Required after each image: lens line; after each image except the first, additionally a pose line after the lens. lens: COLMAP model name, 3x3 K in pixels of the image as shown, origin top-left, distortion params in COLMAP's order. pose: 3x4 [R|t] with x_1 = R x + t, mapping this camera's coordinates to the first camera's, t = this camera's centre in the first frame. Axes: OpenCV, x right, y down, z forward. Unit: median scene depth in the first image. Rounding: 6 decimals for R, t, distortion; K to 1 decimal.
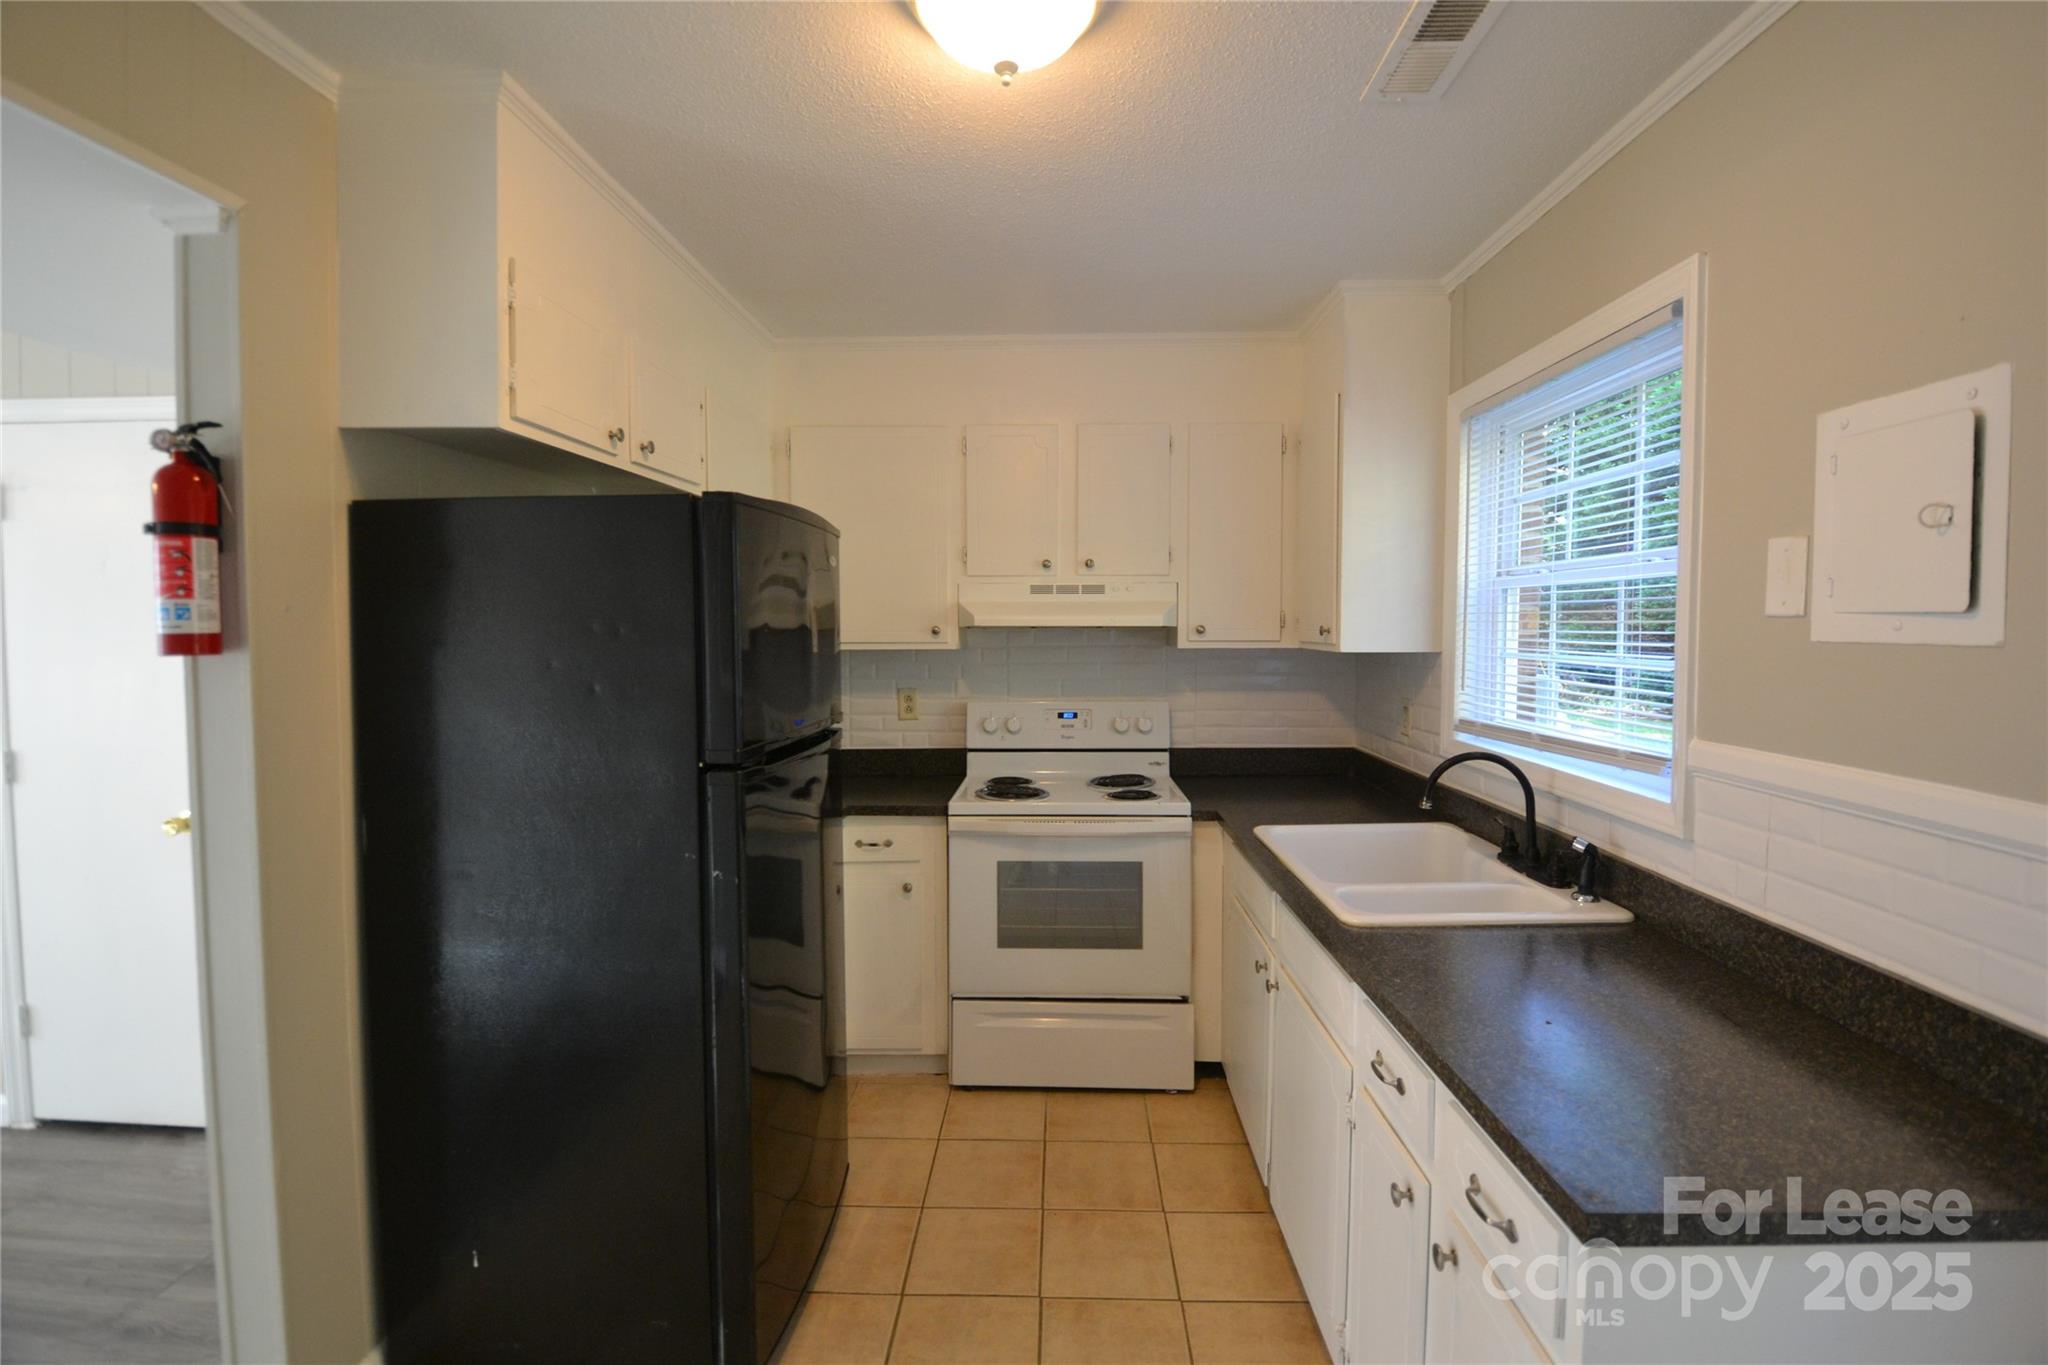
lens RADIAL K [[913.5, 0, 1033.4], [0, 913.5, 655.8], [0, 0, 1]] dist [0.005297, -0.015143]
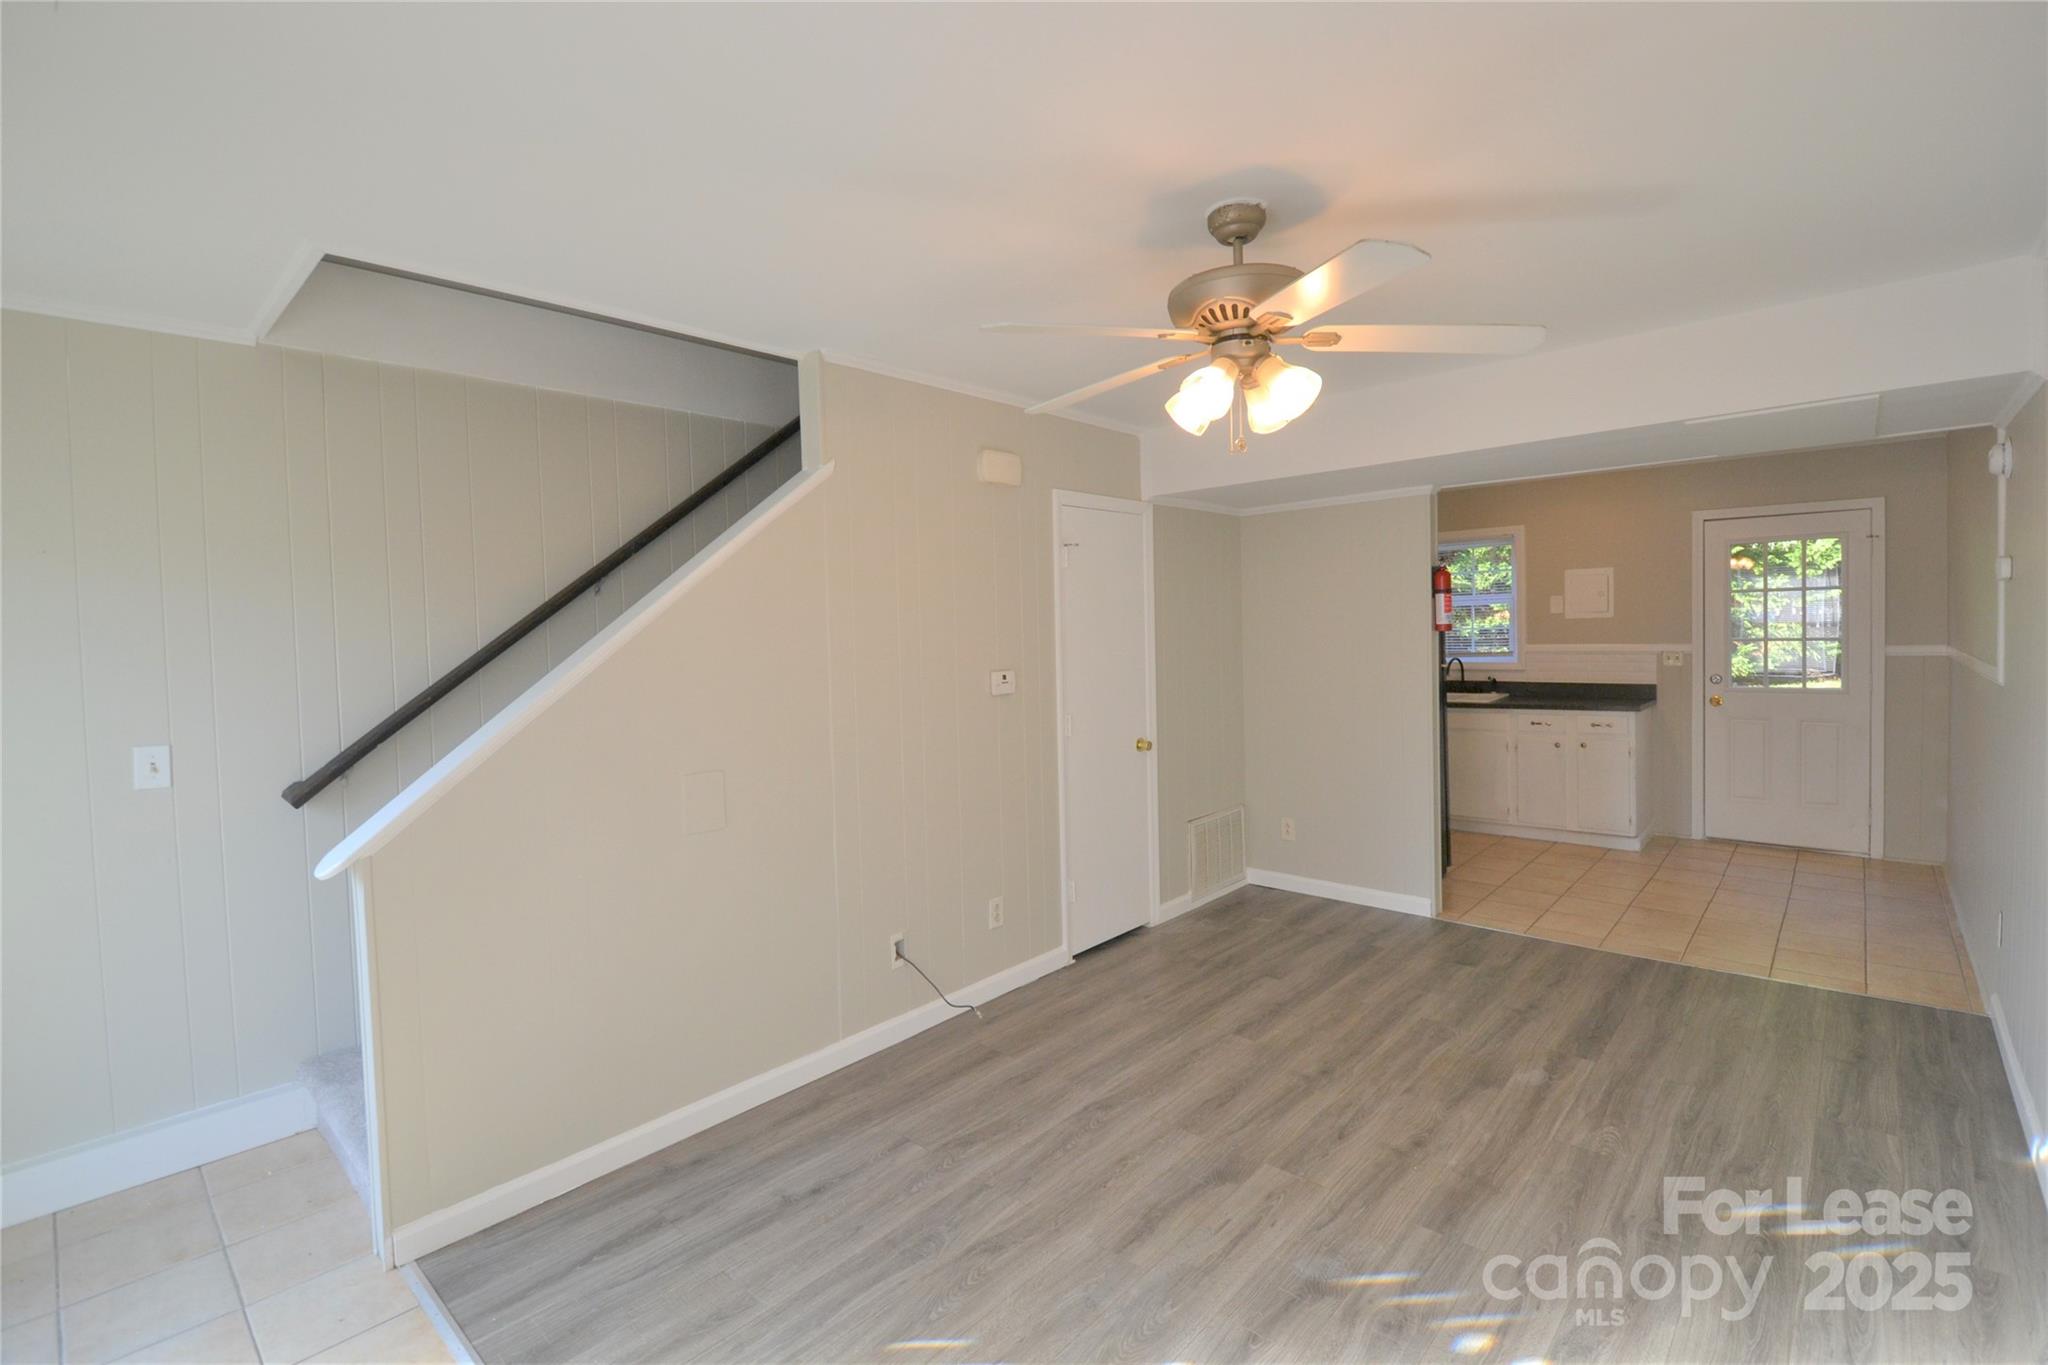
lens RADIAL K [[913.5, 0, 1026.5], [0, 913.5, 657.1], [0, 0, 1]] dist [0.005297, -0.015143]
pose [[0.657925, -0.047230, 0.751601, -2.612338], [0.058774, 0.998208, 0.011278, -0.019859], [-0.750786, 0.036754, 0.659522, -0.000018]]
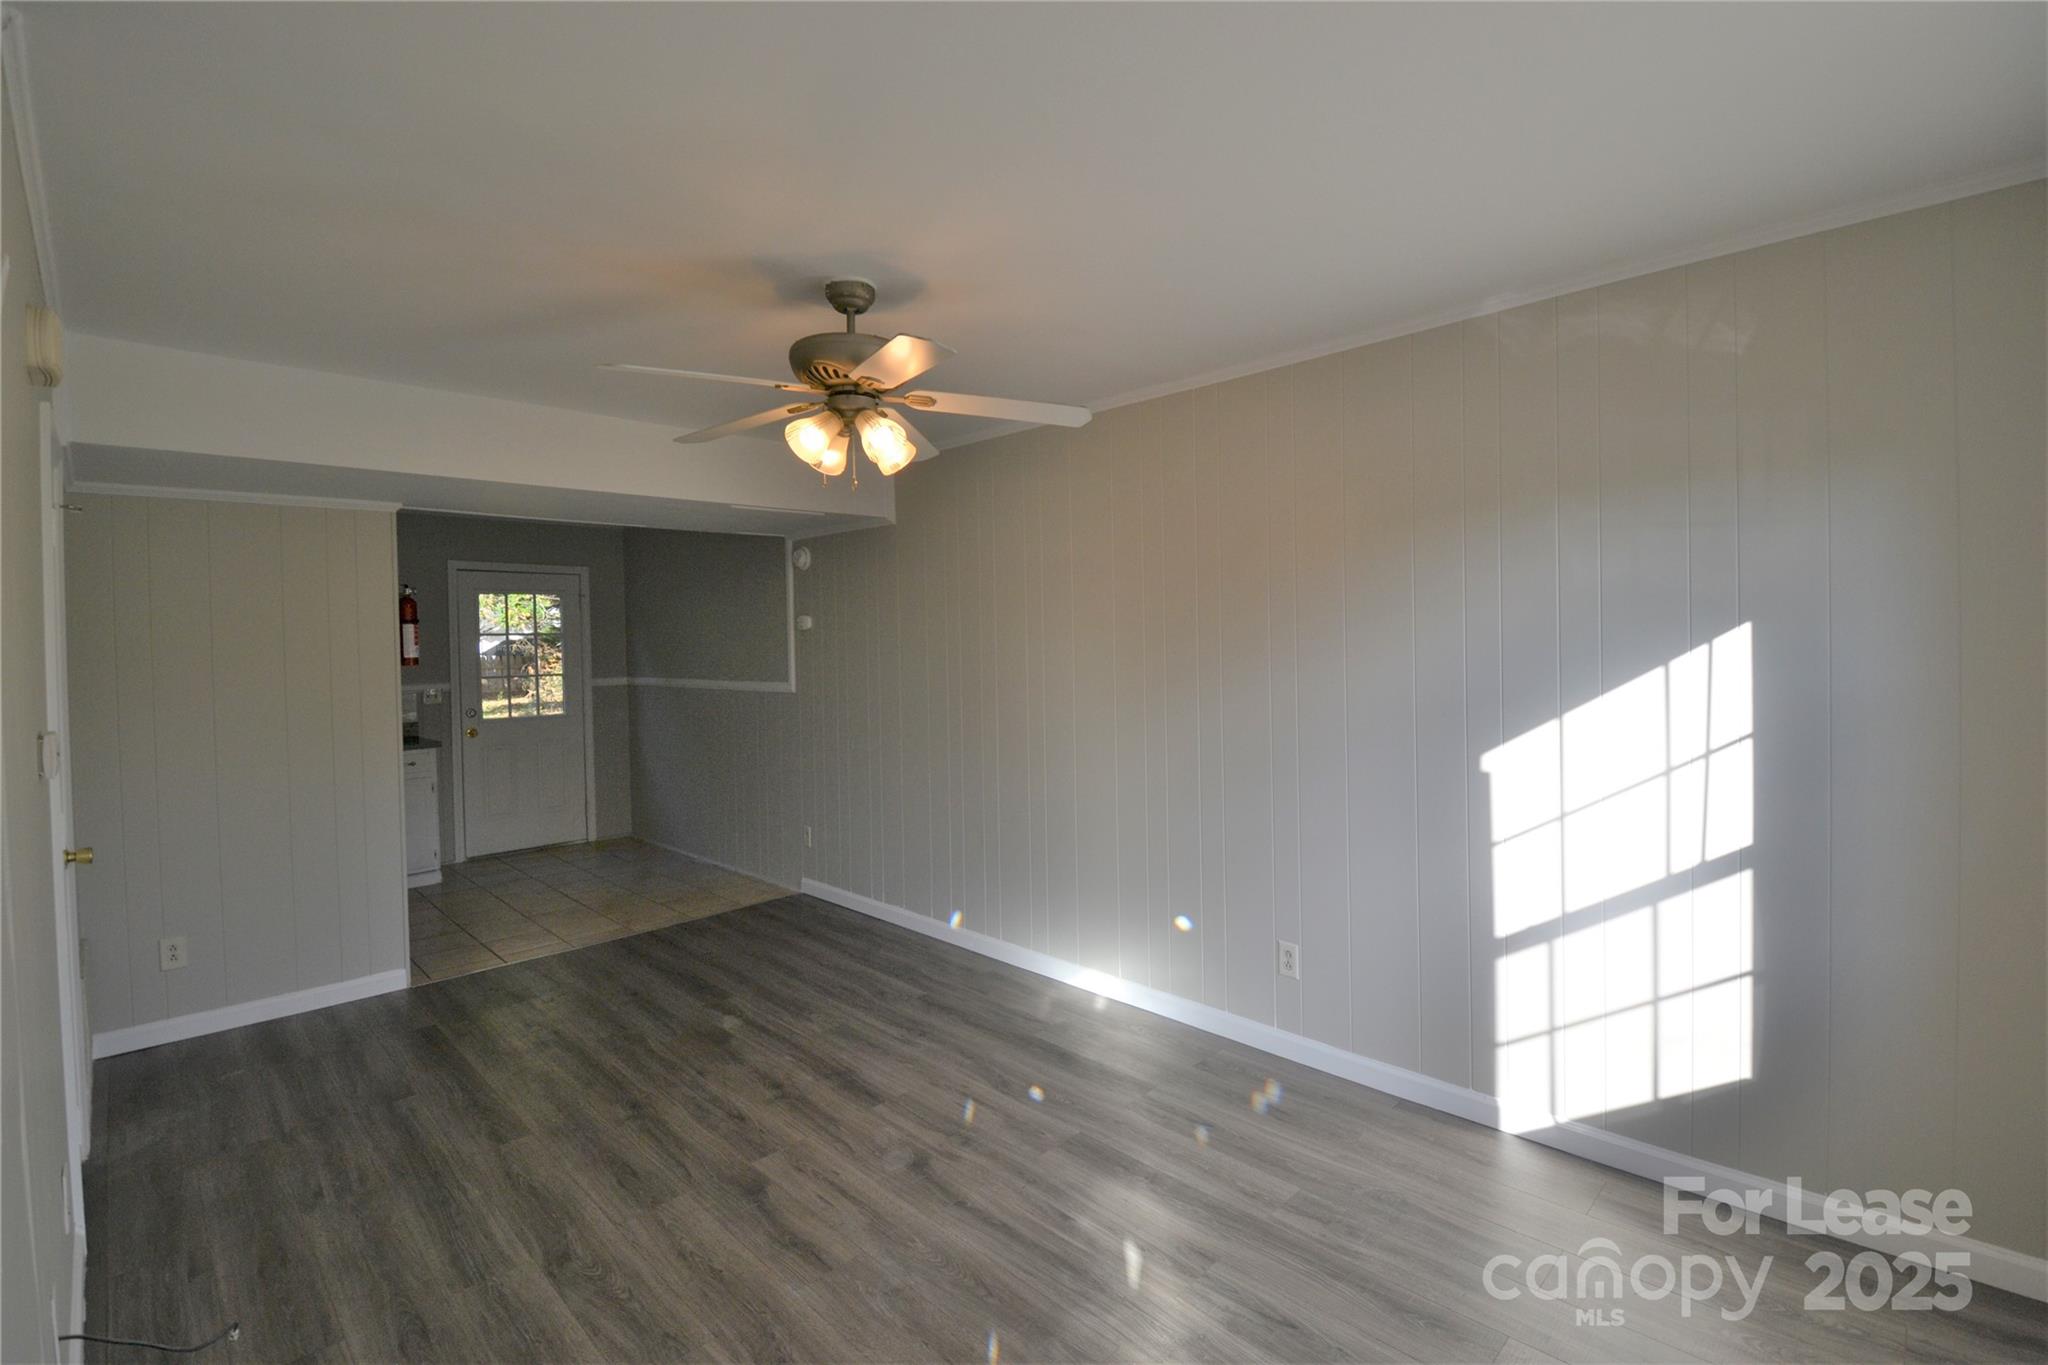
lens RADIAL K [[913.5, 0, 1048.0], [0, 913.5, 659.2], [0, 0, 1]] dist [0.005297, -0.015143]
pose [[-0.734353, -0.003188, 0.678760, -2.665812], [0.042305, 0.997830, 0.050457, -0.049558], [-0.677448, 0.065768, -0.732625, 1.067759]]
